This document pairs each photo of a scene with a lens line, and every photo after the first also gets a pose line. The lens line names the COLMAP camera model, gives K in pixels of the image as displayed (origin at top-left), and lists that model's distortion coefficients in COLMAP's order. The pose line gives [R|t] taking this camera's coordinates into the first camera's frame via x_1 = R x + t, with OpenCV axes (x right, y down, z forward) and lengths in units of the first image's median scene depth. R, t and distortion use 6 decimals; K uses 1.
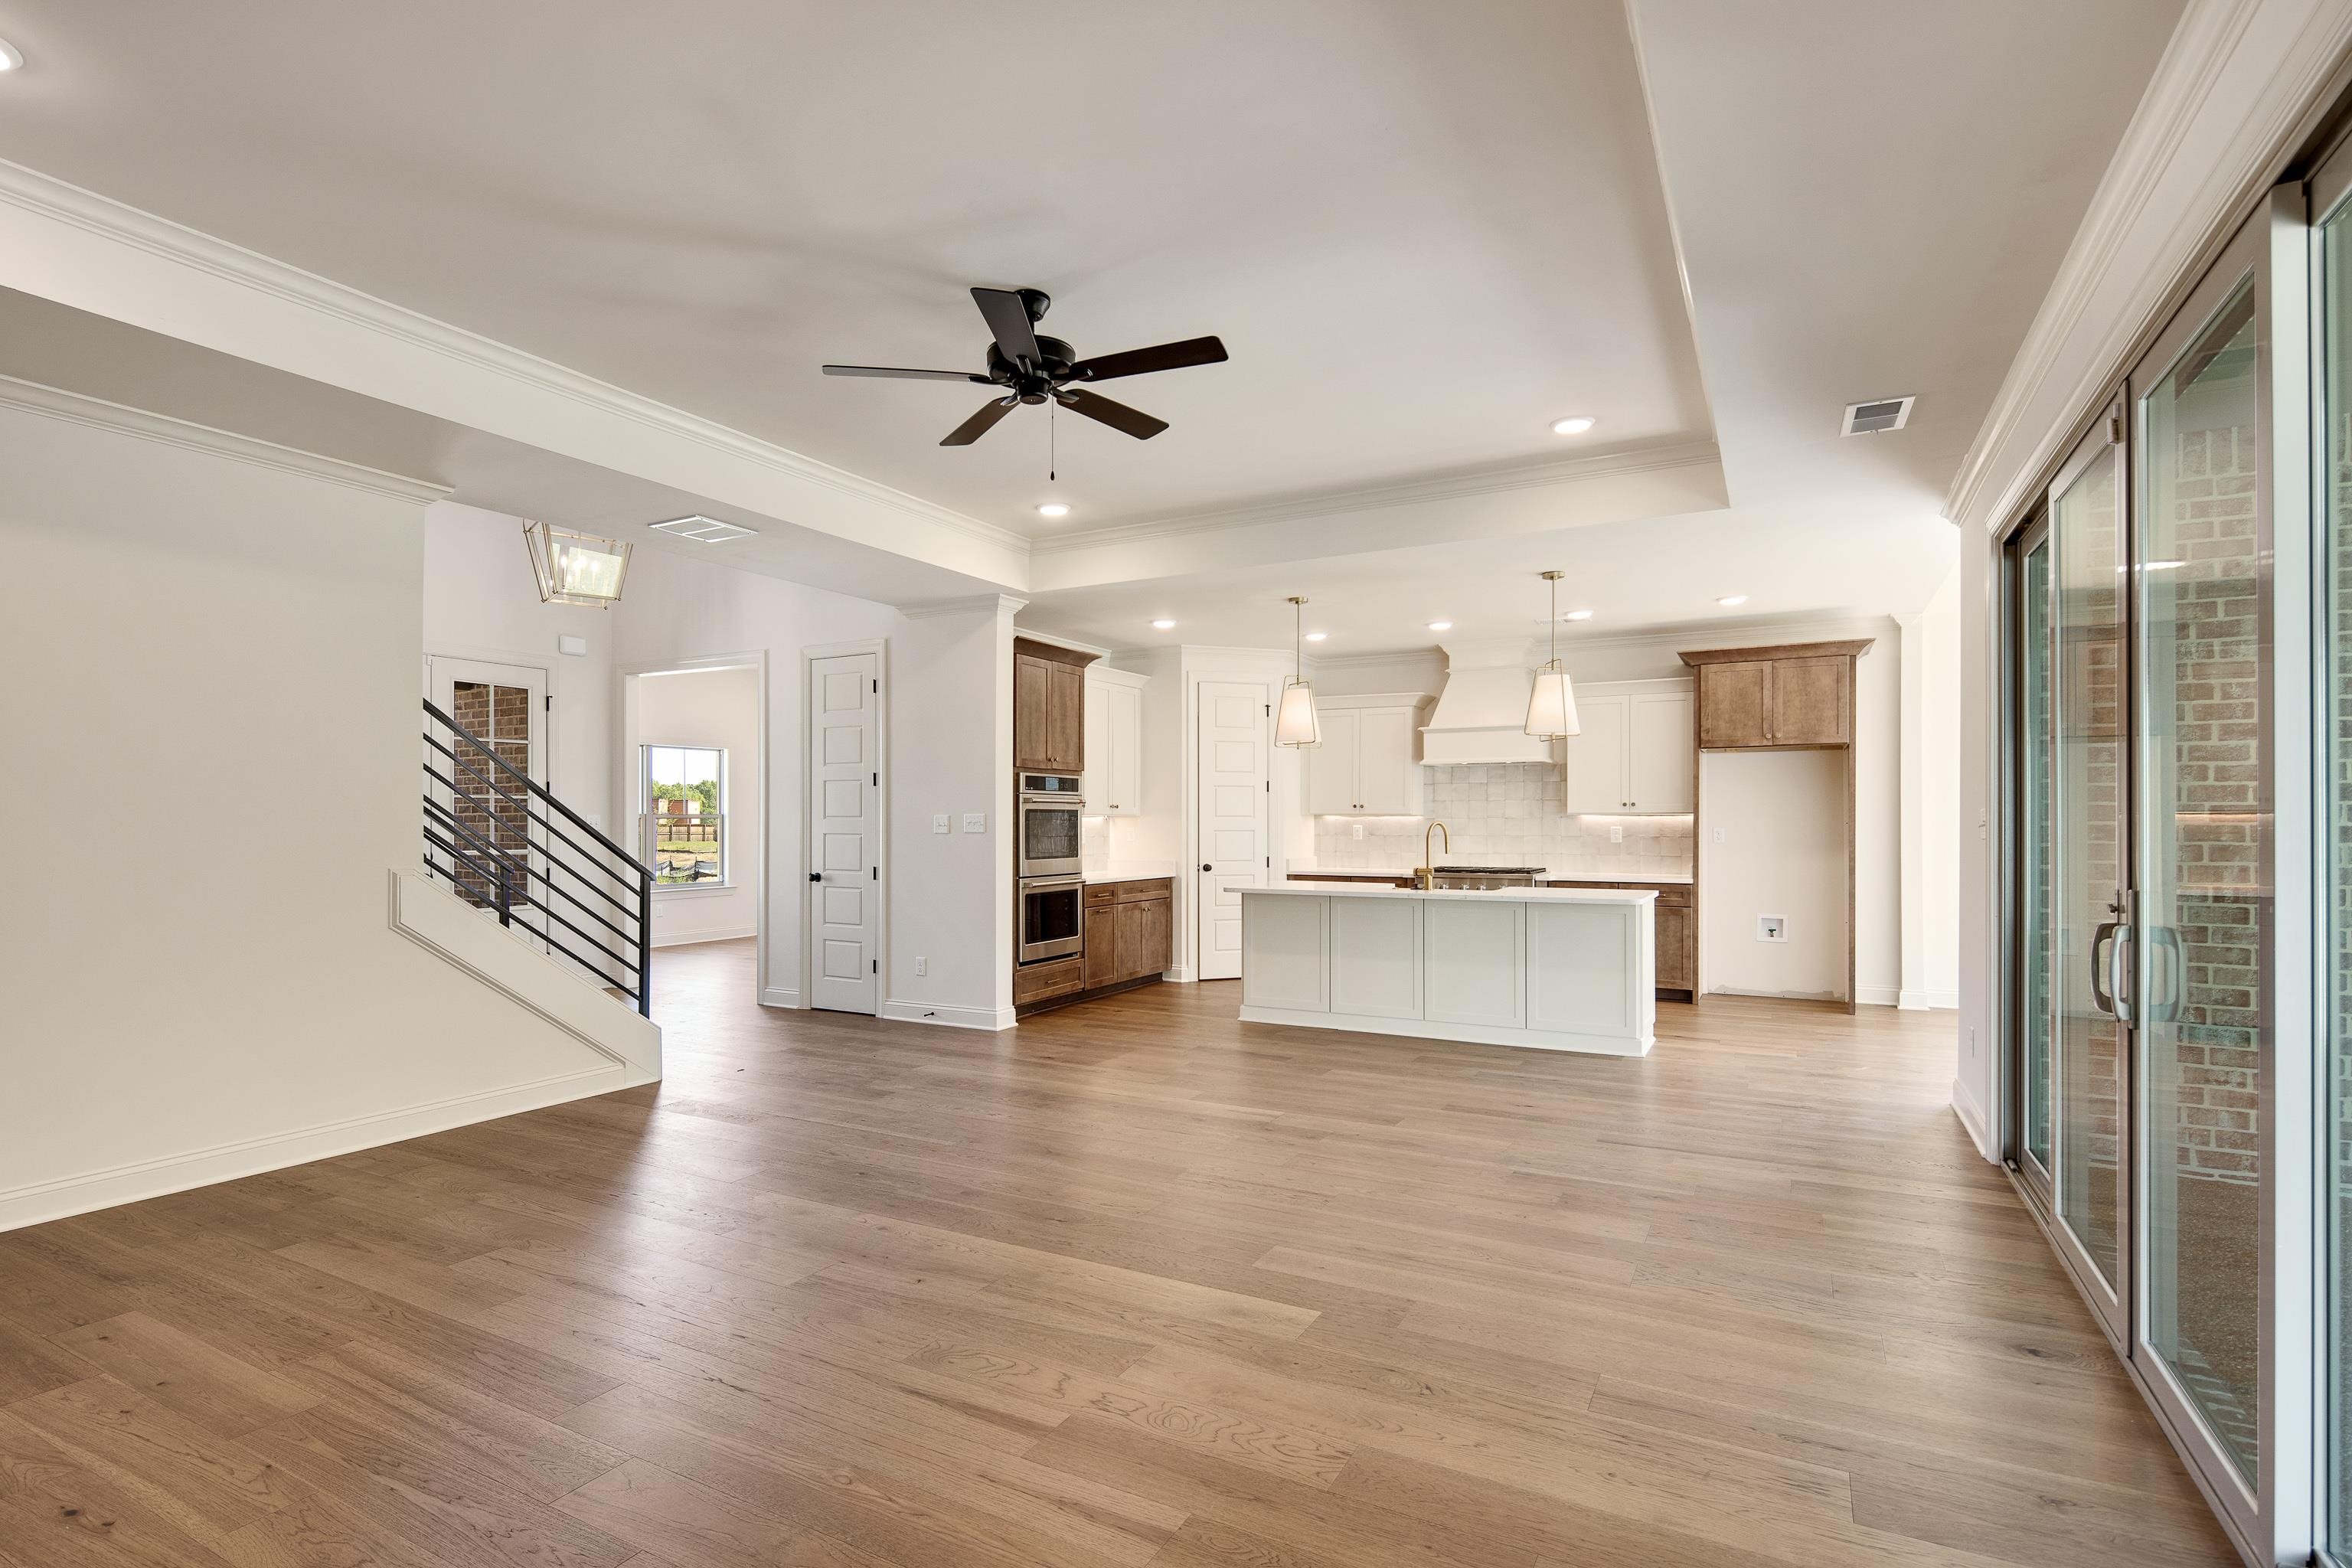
lens RADIAL K [[1139.6, 0, 1175.1], [0, 1139.6, 808.7], [0, 0, 1]] dist [0.004202, -0.001402]
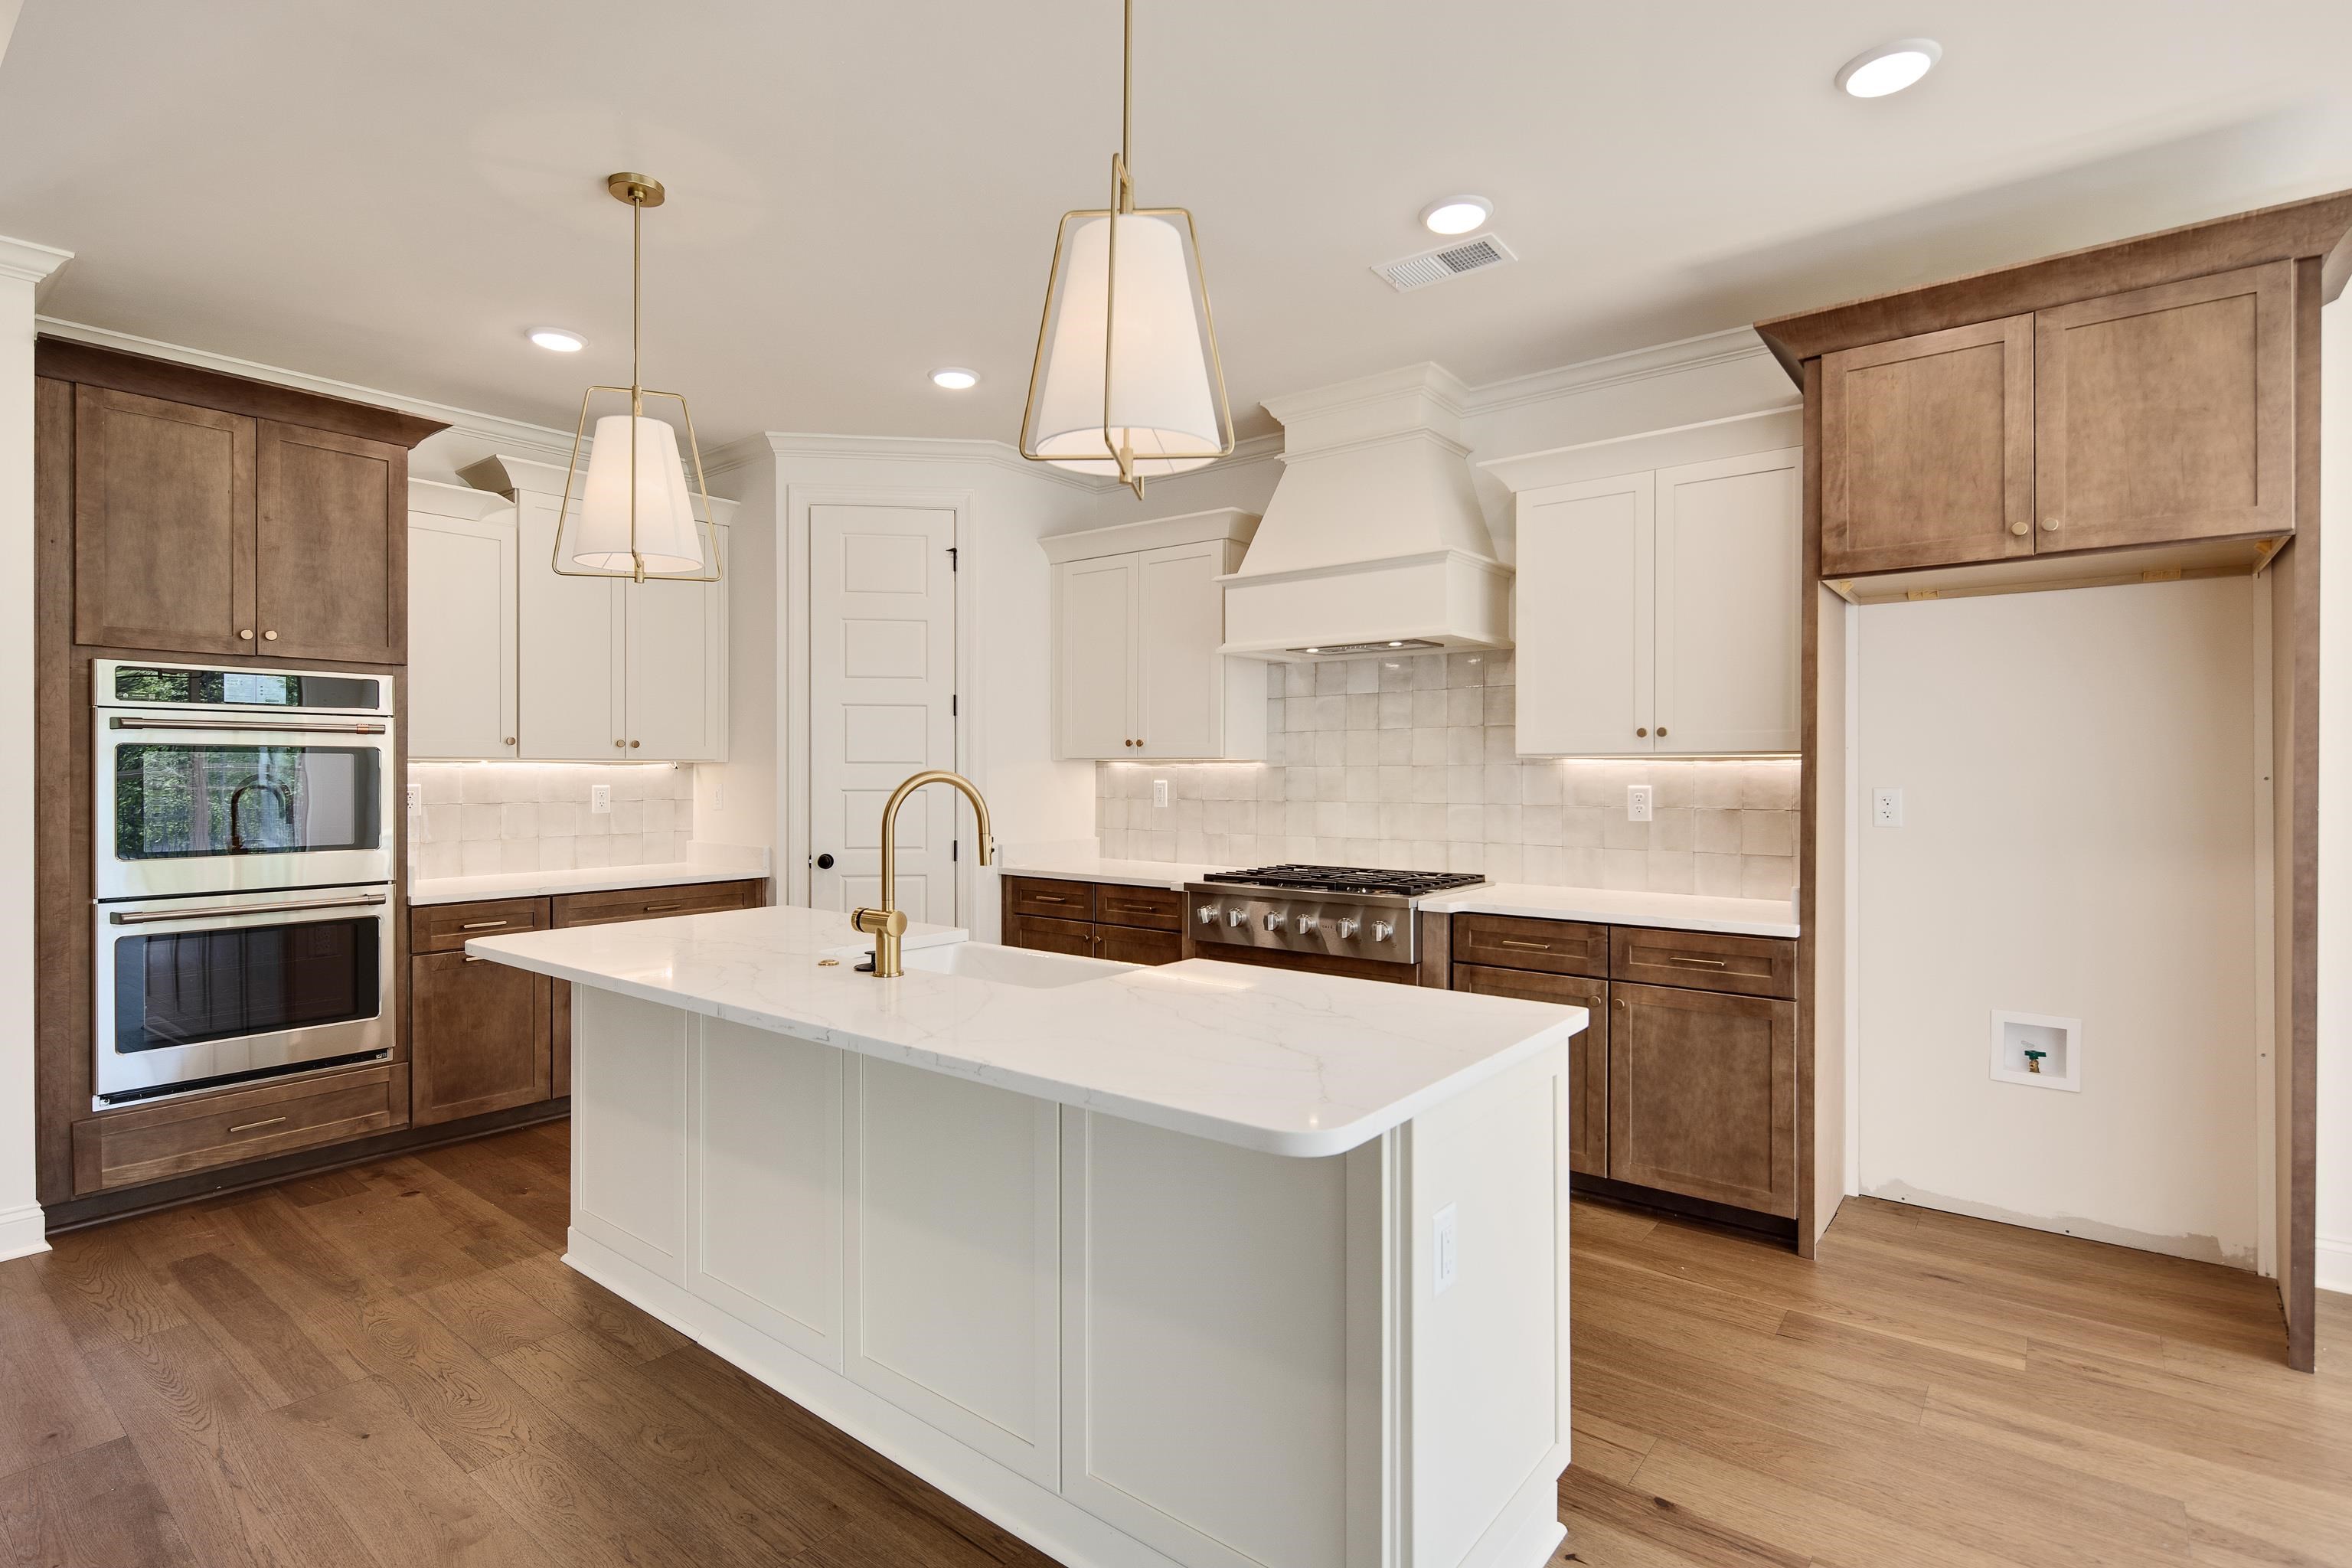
lens RADIAL K [[1139.6, 0, 1174.7], [0, 1139.6, 767.6], [0, 0, 1]] dist [0.004202, -0.001402]
pose [[0.984011, -0.000001, -0.178105, 0.319523], [0.001142, 0.999979, 0.006304, 0.006789], [0.178101, -0.006407, 0.983991, 0.594531]]
